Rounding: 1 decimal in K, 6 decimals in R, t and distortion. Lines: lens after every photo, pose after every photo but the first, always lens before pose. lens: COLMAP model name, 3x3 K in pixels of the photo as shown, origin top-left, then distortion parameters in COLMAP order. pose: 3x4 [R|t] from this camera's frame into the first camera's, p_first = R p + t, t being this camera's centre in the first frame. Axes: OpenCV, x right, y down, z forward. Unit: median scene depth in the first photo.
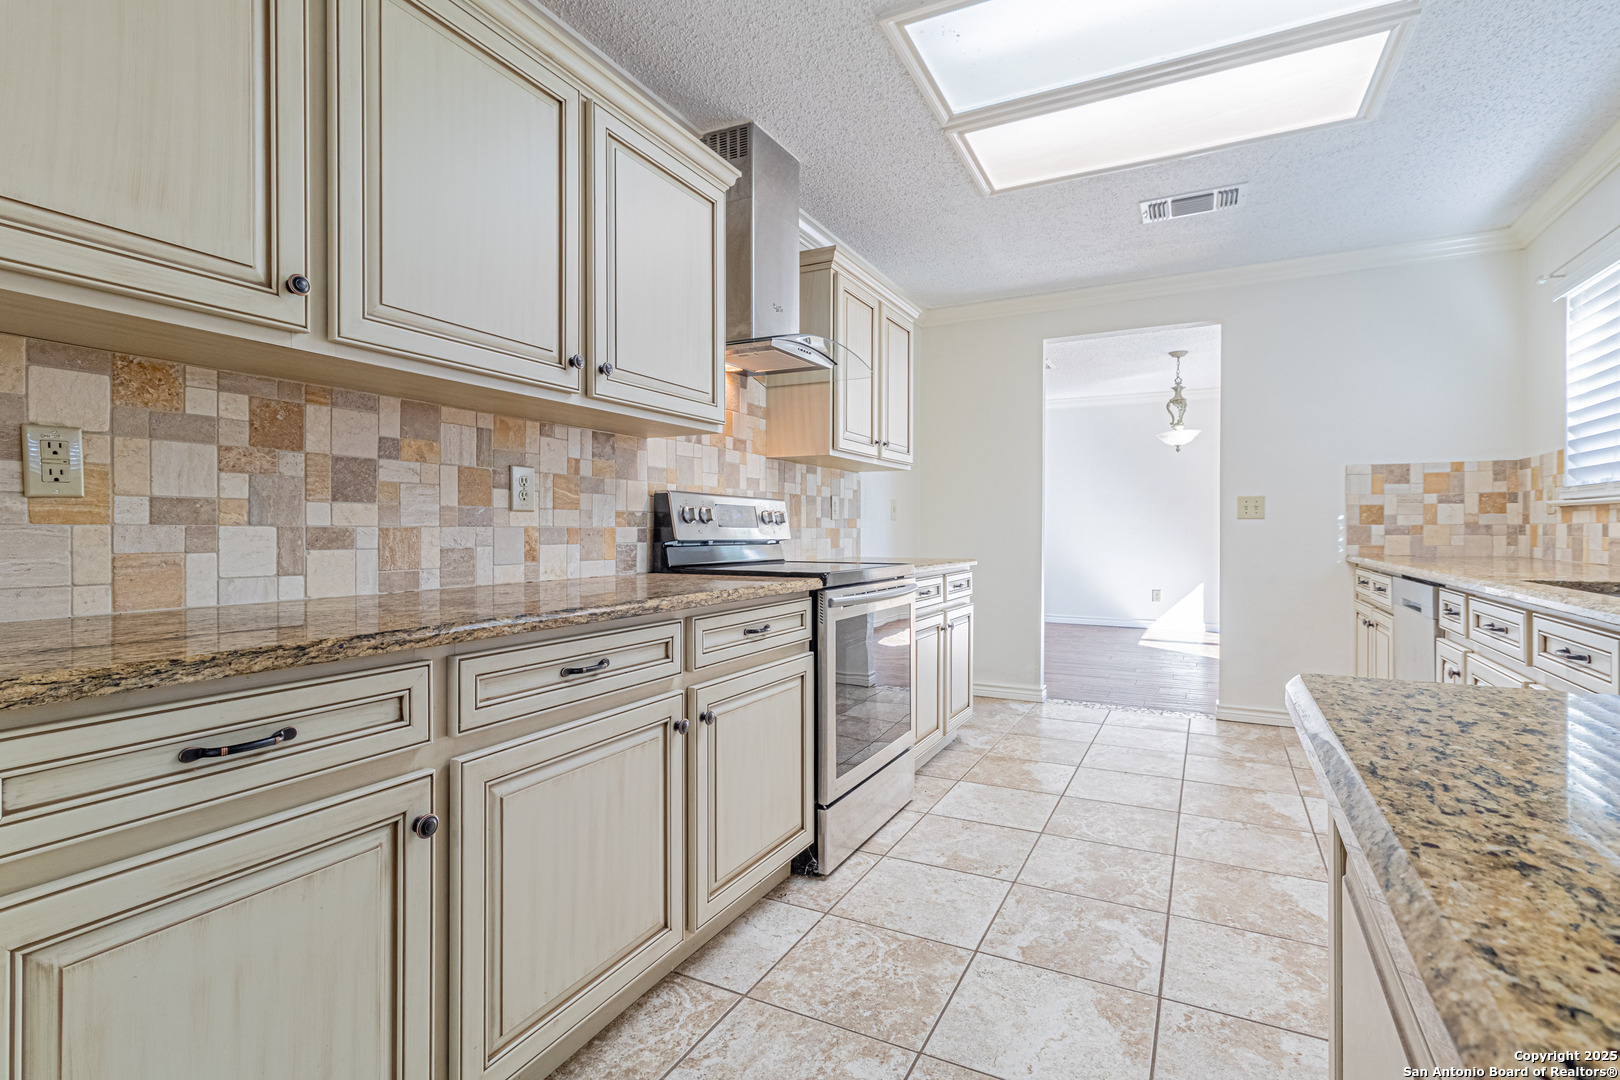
lens RADIAL K [[763.7, 0, 814.9], [0, 763.7, 536.6], [0, 0, 1]] dist [0.004676, -0.000310]
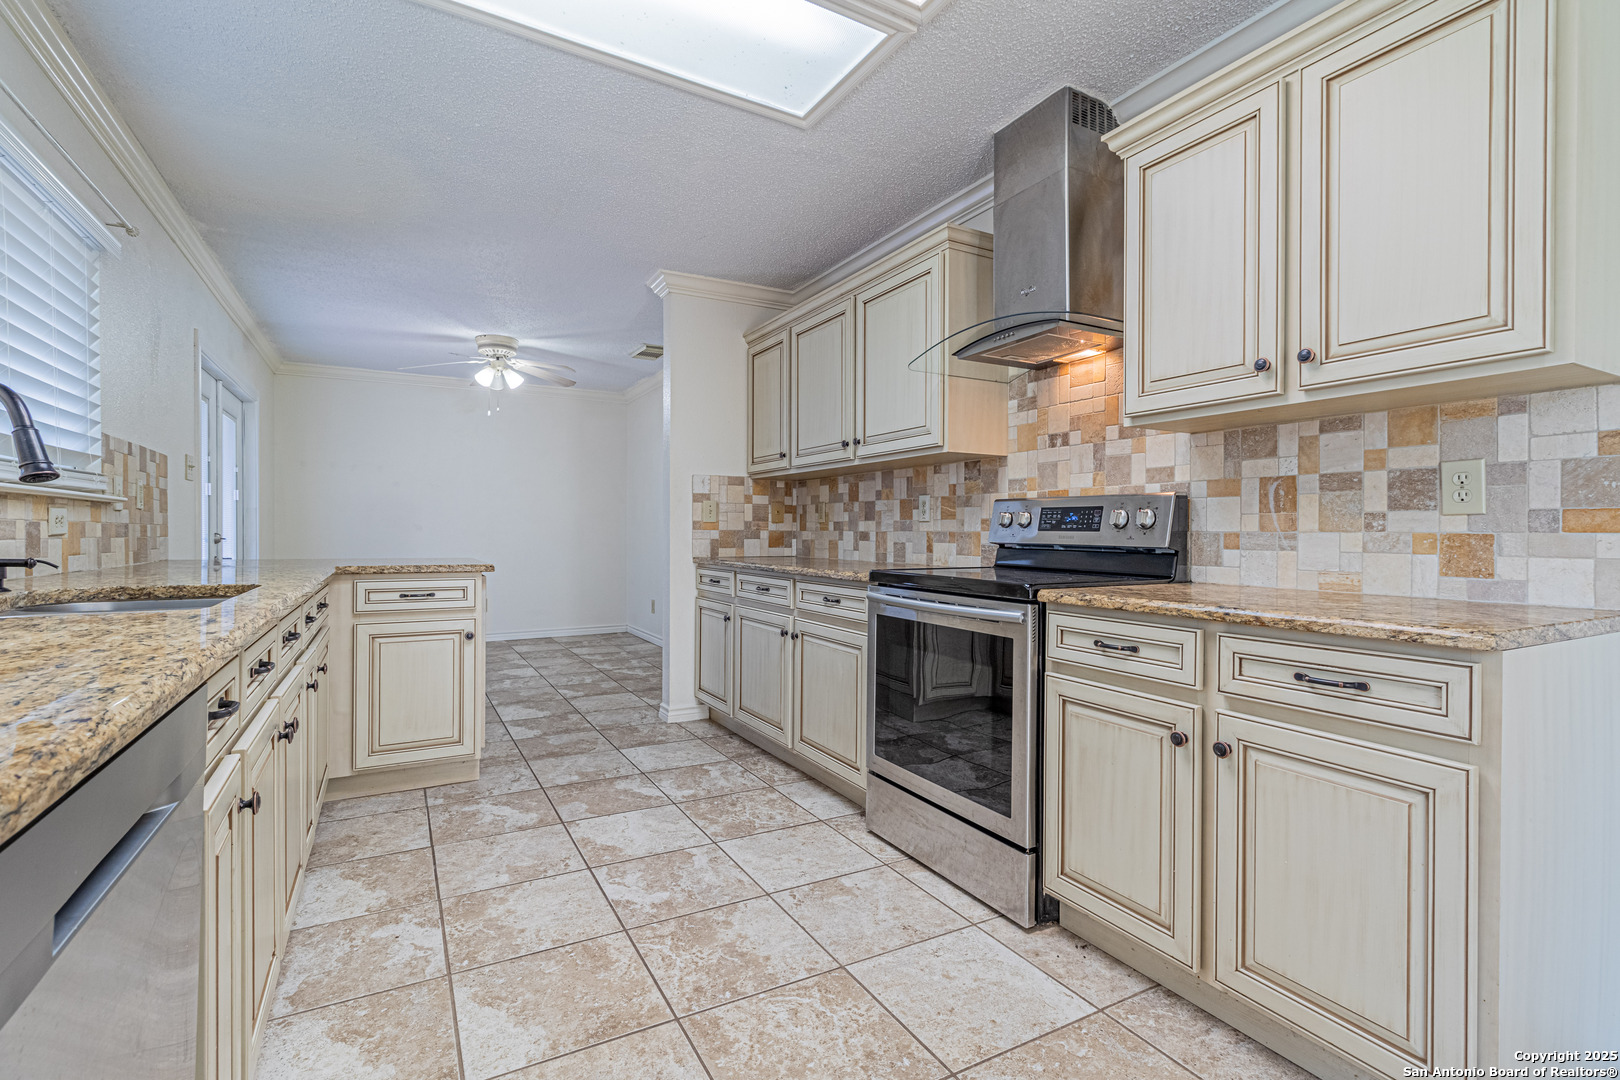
lens RADIAL K [[763.7, 0, 816.3], [0, 763.7, 533.6], [0, 0, 1]] dist [0.004676, -0.000310]
pose [[-0.553583, 0.000499, -0.832794, 1.186642], [-0.011483, 0.999900, 0.008232, -0.019602], [0.832715, 0.014120, -0.553522, 1.810680]]
